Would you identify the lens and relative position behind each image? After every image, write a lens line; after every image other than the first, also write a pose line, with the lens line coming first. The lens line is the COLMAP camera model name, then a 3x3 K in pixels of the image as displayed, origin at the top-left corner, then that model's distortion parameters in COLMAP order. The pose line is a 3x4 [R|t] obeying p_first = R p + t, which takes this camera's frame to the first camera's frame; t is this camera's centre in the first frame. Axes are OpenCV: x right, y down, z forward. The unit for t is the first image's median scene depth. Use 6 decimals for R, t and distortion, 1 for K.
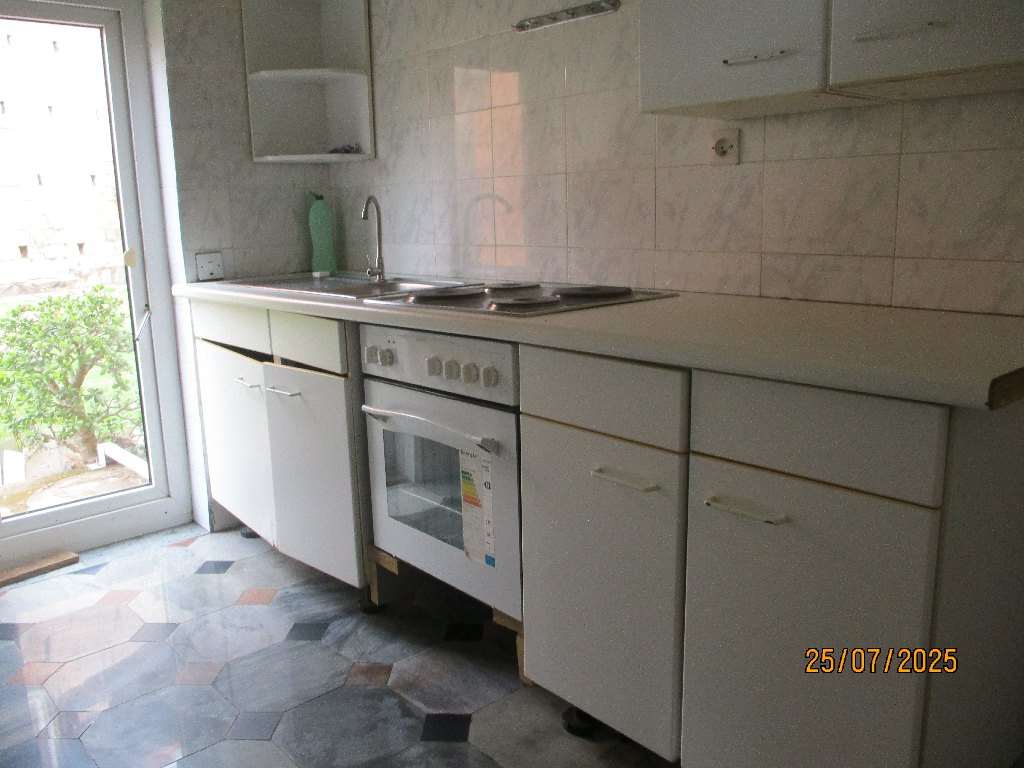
lens RADIAL K [[850.1, 0, 512.0], [0, 850.1, 384.0], [0, 0, 1]] dist [-0.034702, 0.007374]
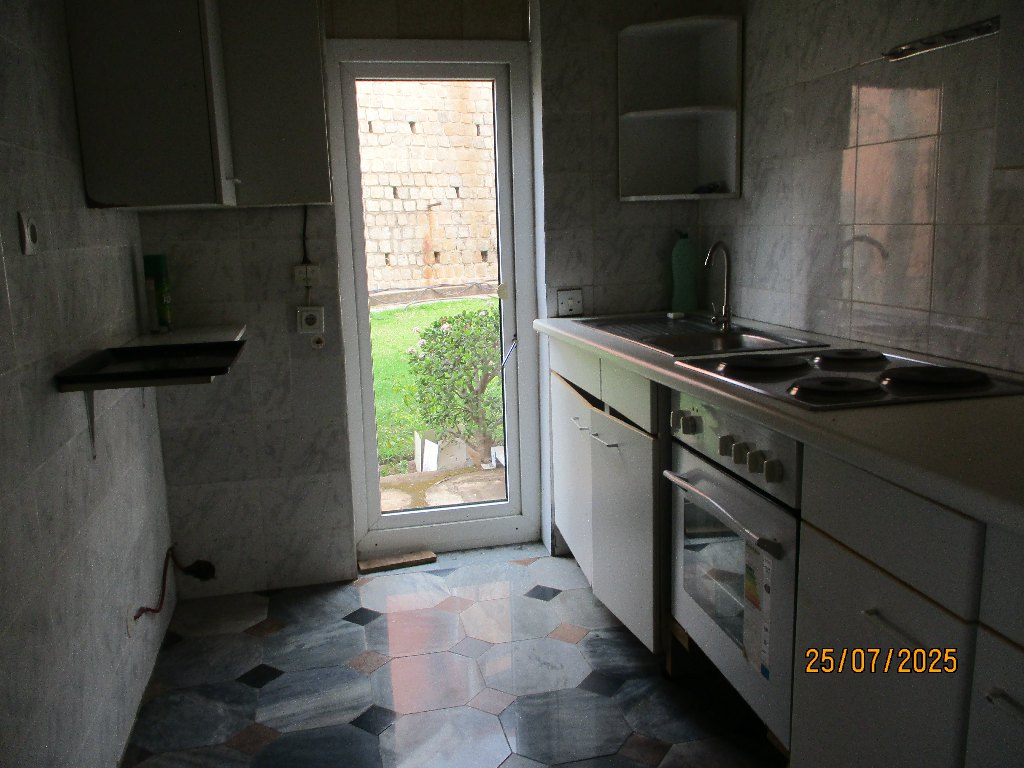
lens RADIAL K [[850.1, 0, 512.0], [0, 850.1, 384.0], [0, 0, 1]] dist [-0.034702, 0.007374]
pose [[0.873403, 0.091792, -0.478269, 0.090053], [-0.094642, 0.995345, 0.018199, -0.053879], [0.477713, 0.029369, 0.878025, 0.058051]]
